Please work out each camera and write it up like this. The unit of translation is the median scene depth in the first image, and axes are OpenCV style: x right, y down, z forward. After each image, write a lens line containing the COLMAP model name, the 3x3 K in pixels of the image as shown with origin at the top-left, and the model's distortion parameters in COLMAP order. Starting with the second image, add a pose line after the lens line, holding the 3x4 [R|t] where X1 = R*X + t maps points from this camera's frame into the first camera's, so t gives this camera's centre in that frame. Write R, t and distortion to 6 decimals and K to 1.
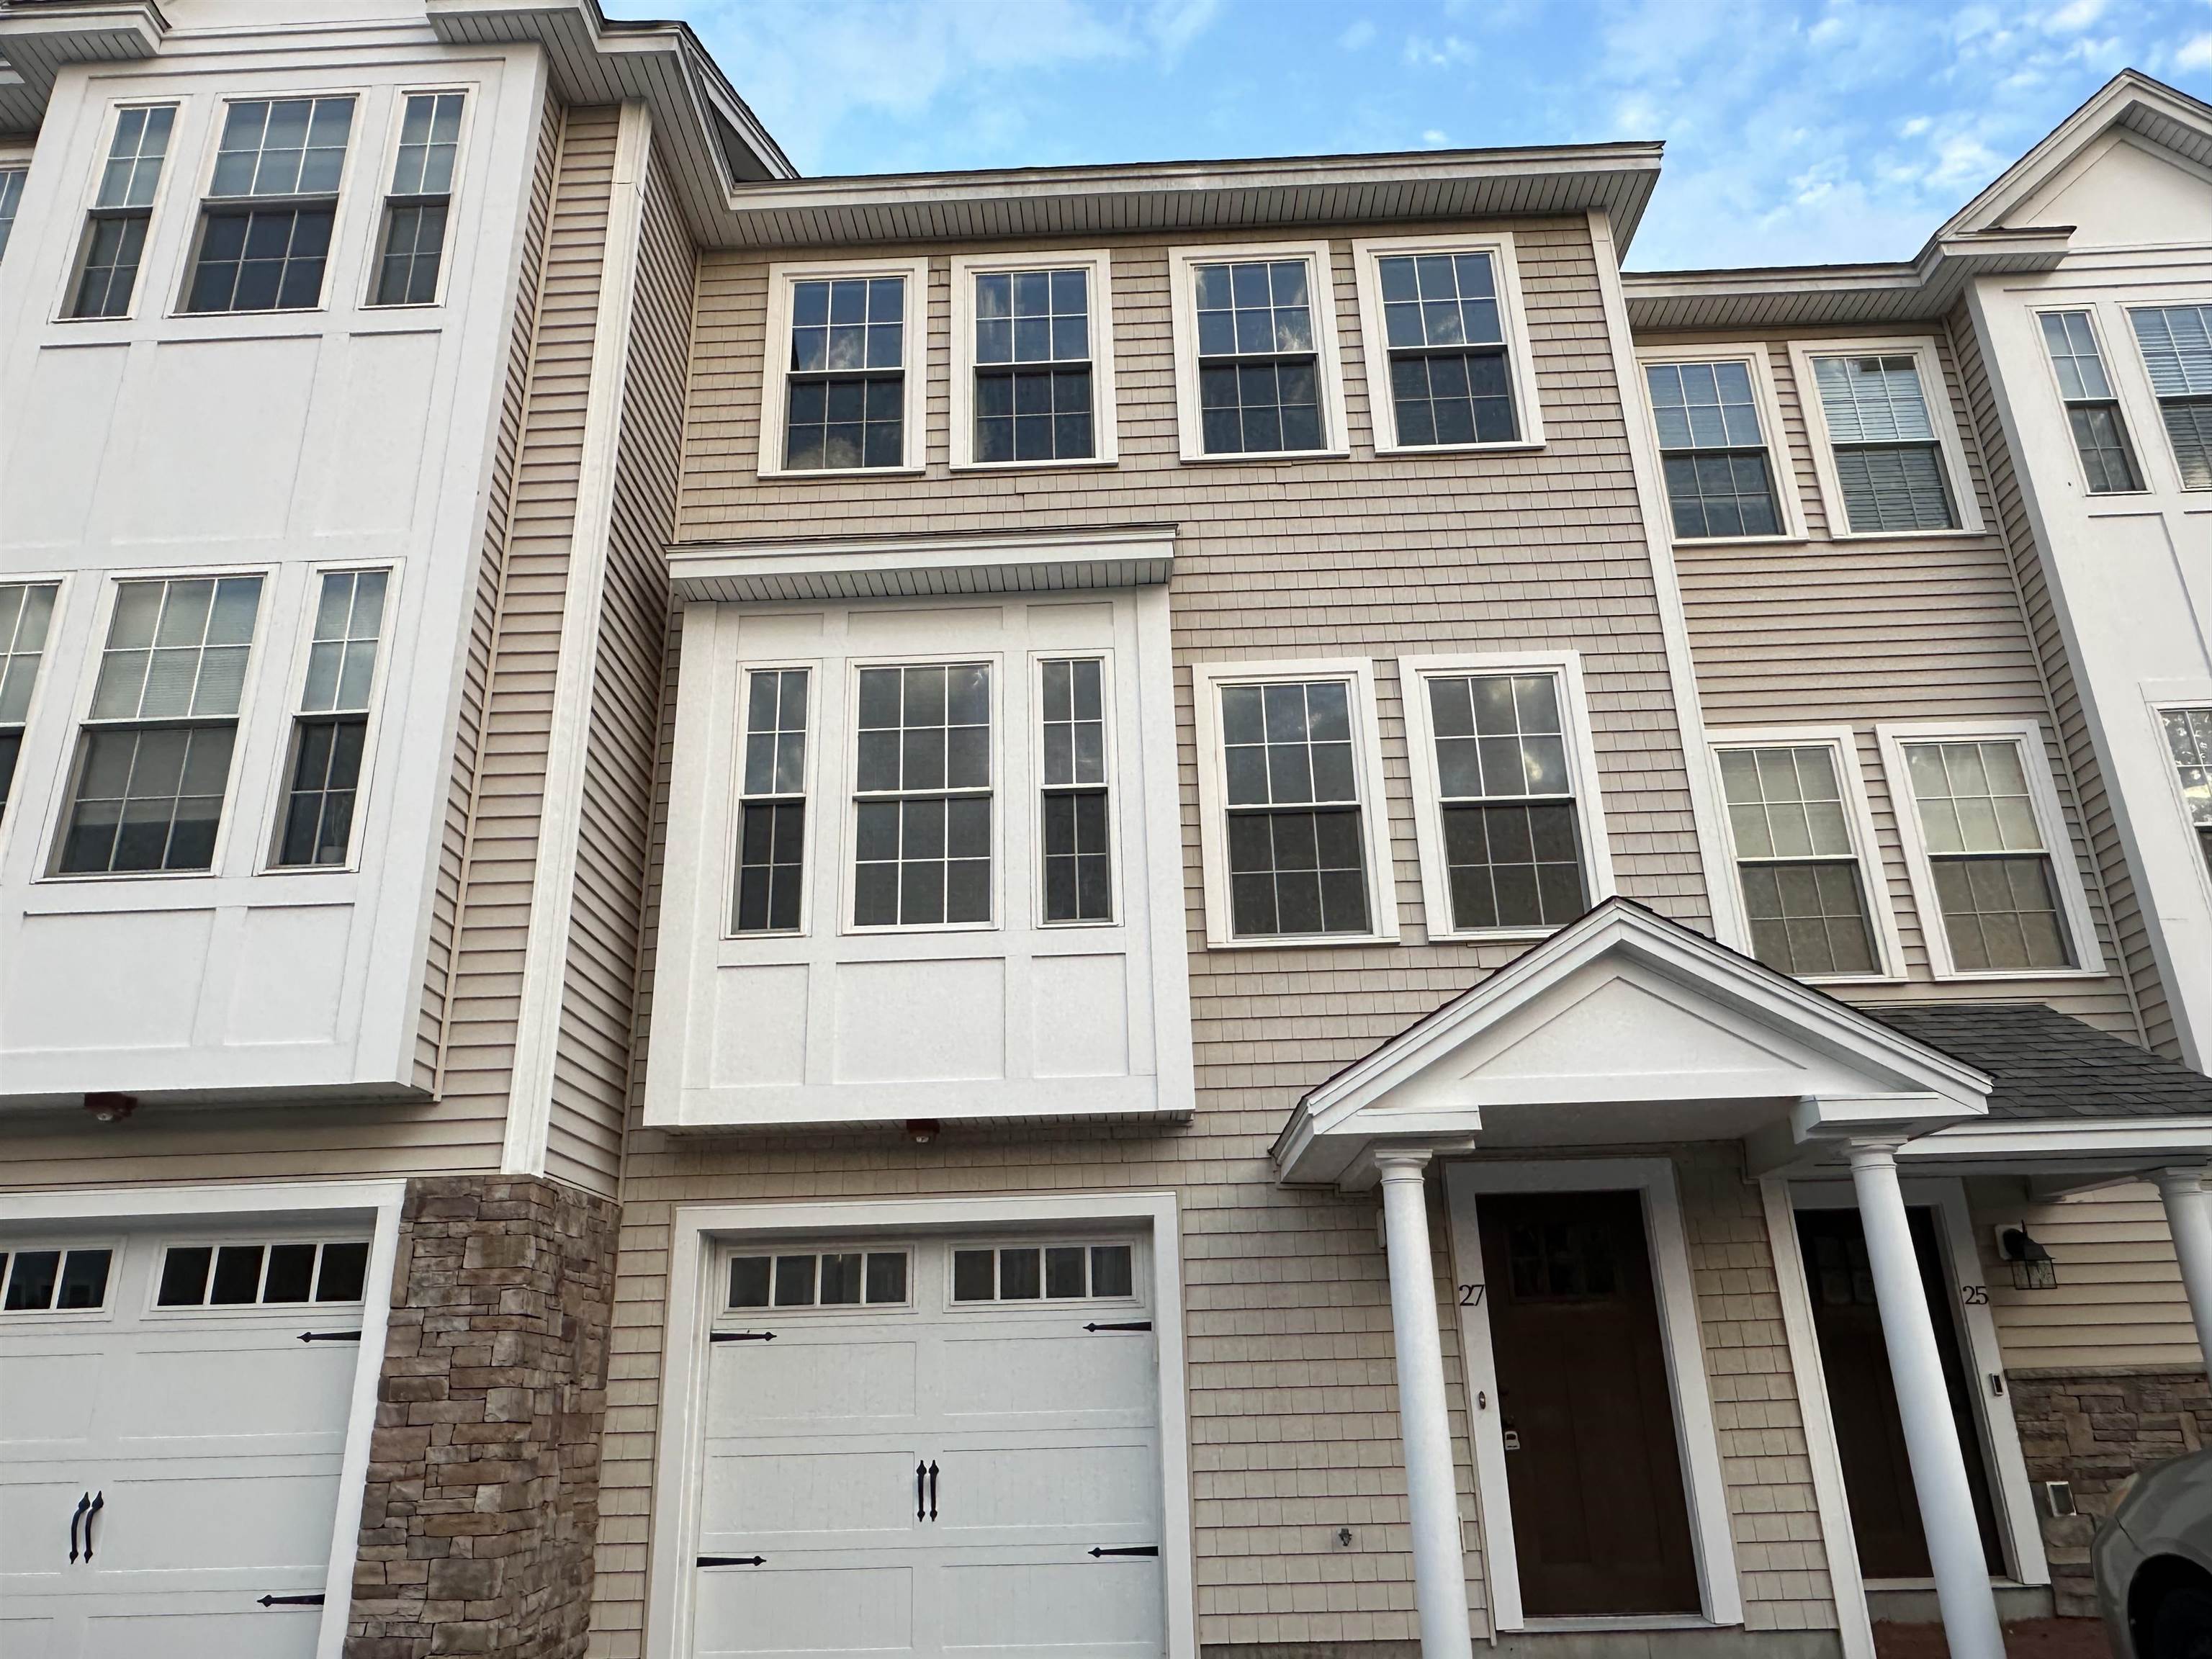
lens RADIAL K [[1505.6, 0, 1106.0], [0, 1505.6, 829.5], [0, 0, 1]] dist [0.000721, 0.000019]
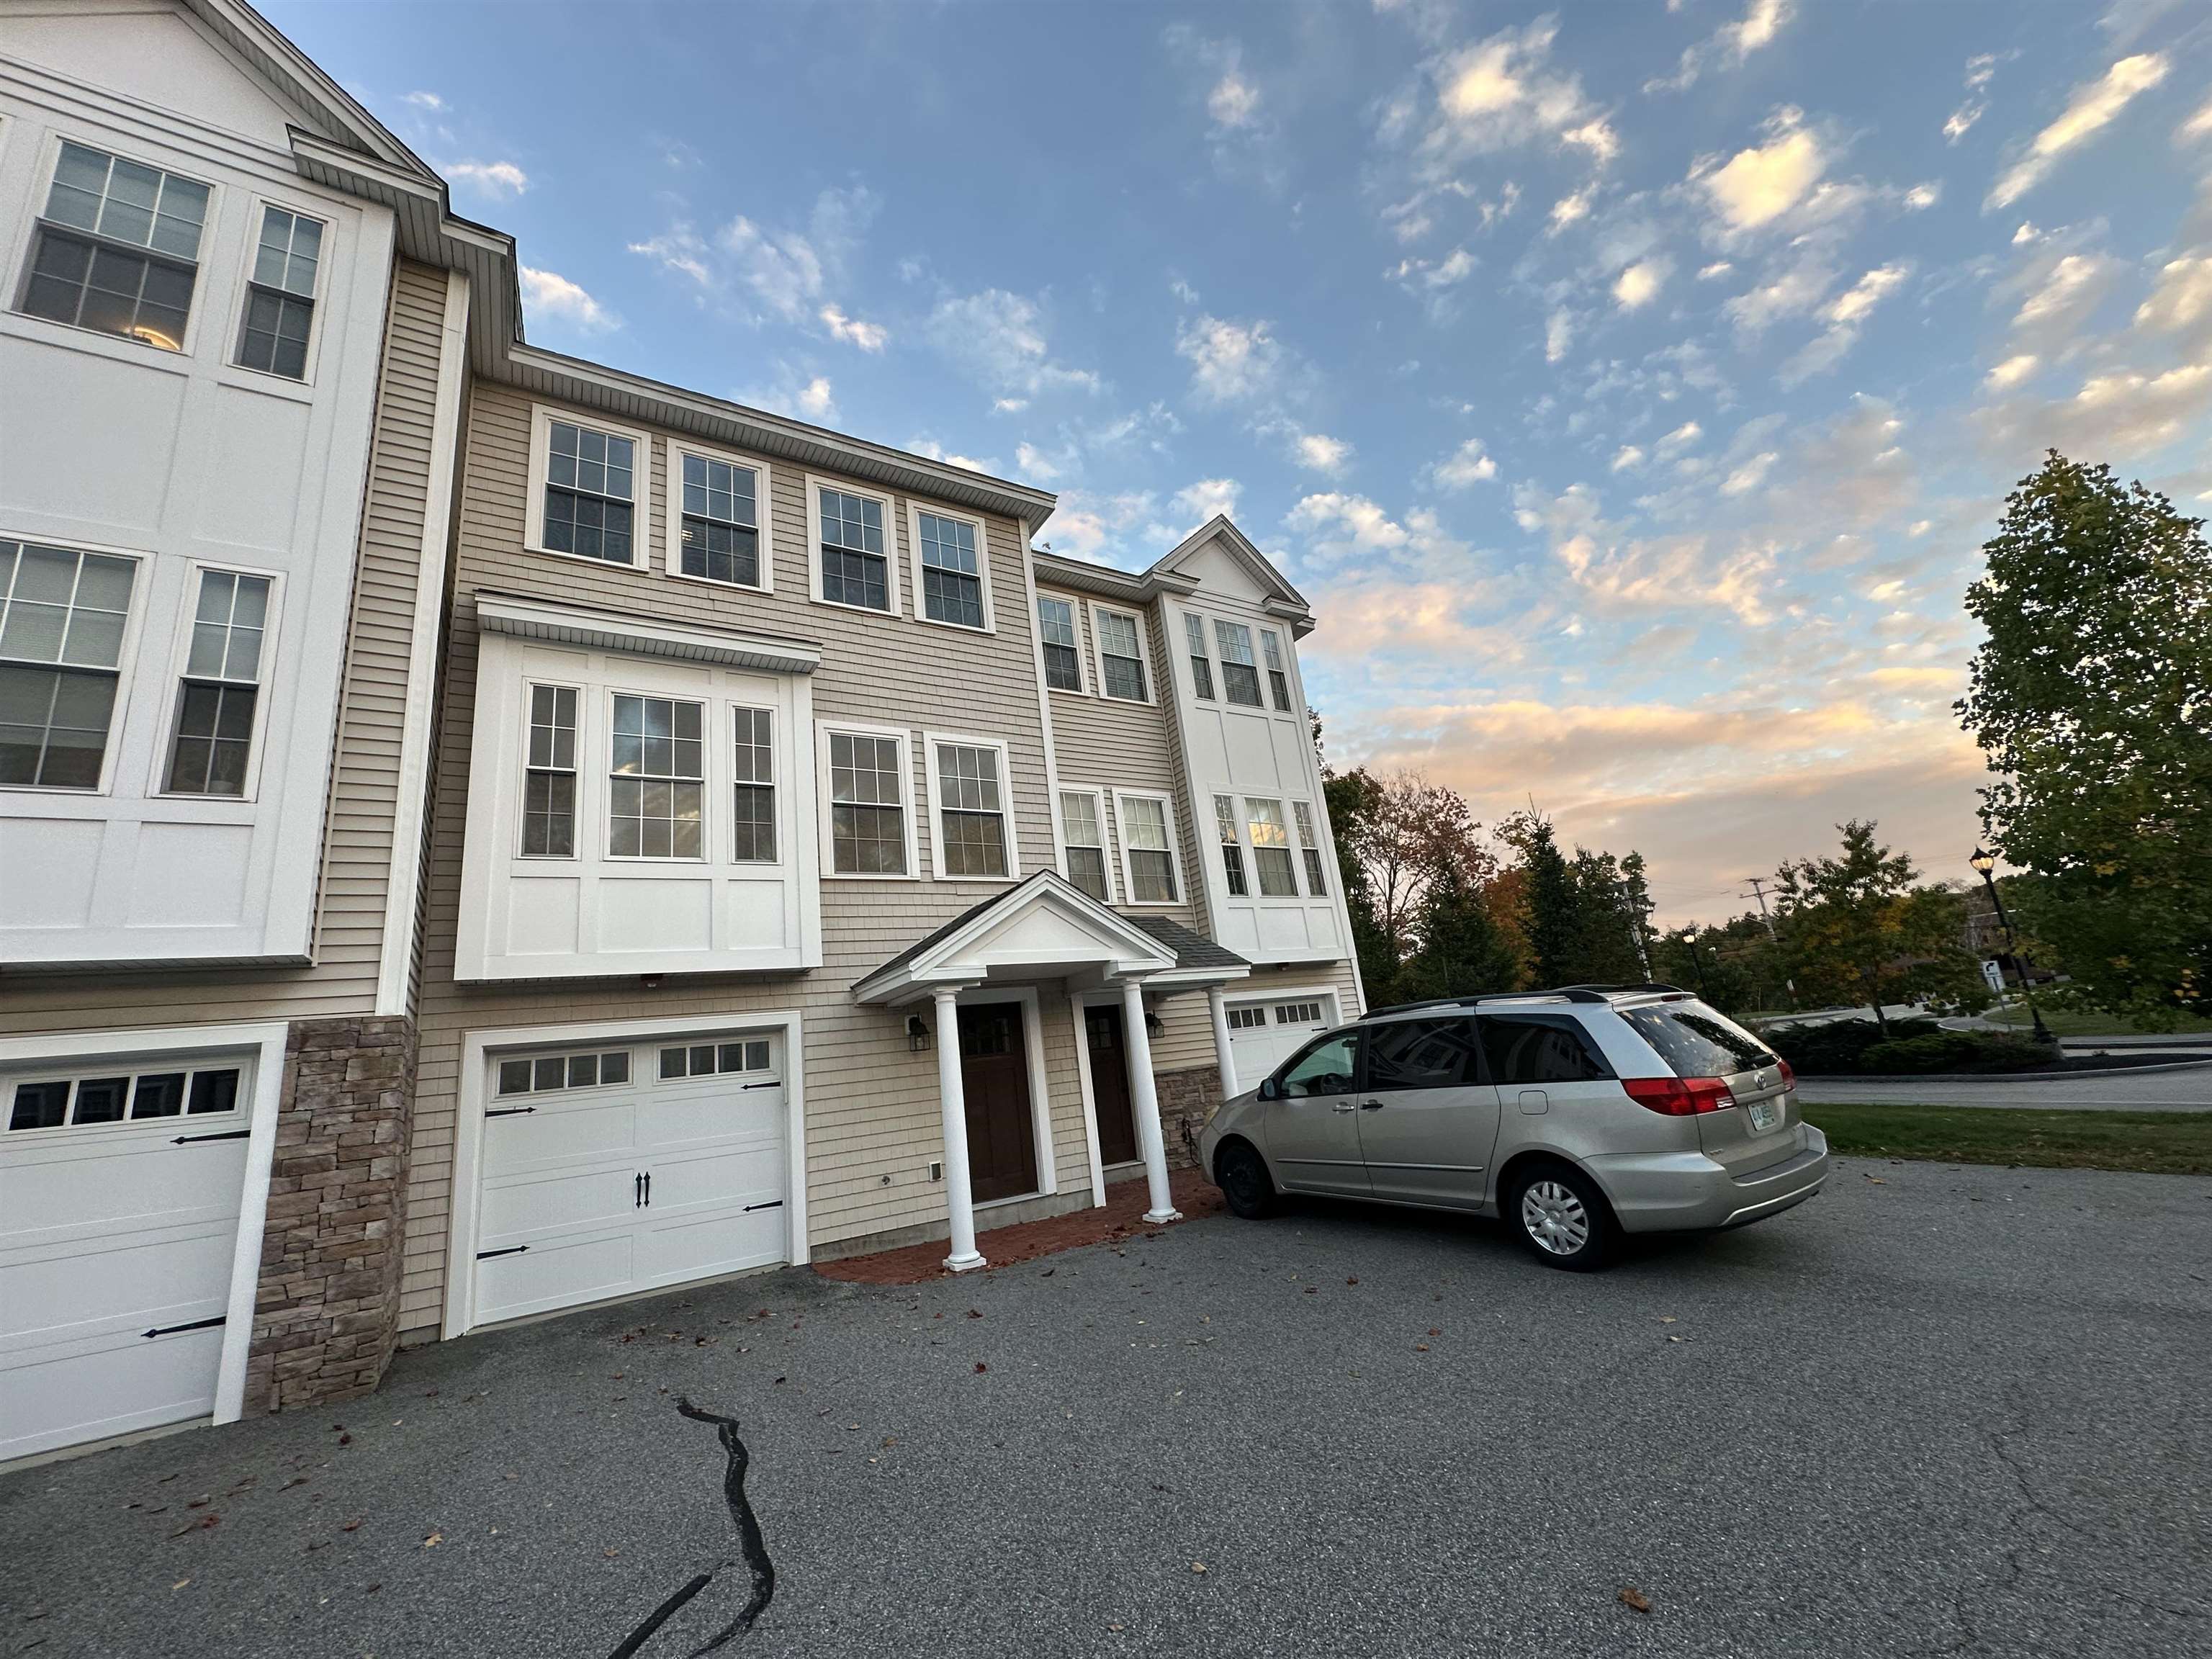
lens RADIAL K [[873.7, 0, 1106.0], [0, 873.7, 829.5], [0, 0, 1]] dist [0.000775, 0.000077]
pose [[0.830702, 0.078263, 0.551188, -0.238183], [-0.103044, 0.994577, 0.014080, -0.031650], [-0.547097, -0.068493, 0.834262, -0.077682]]
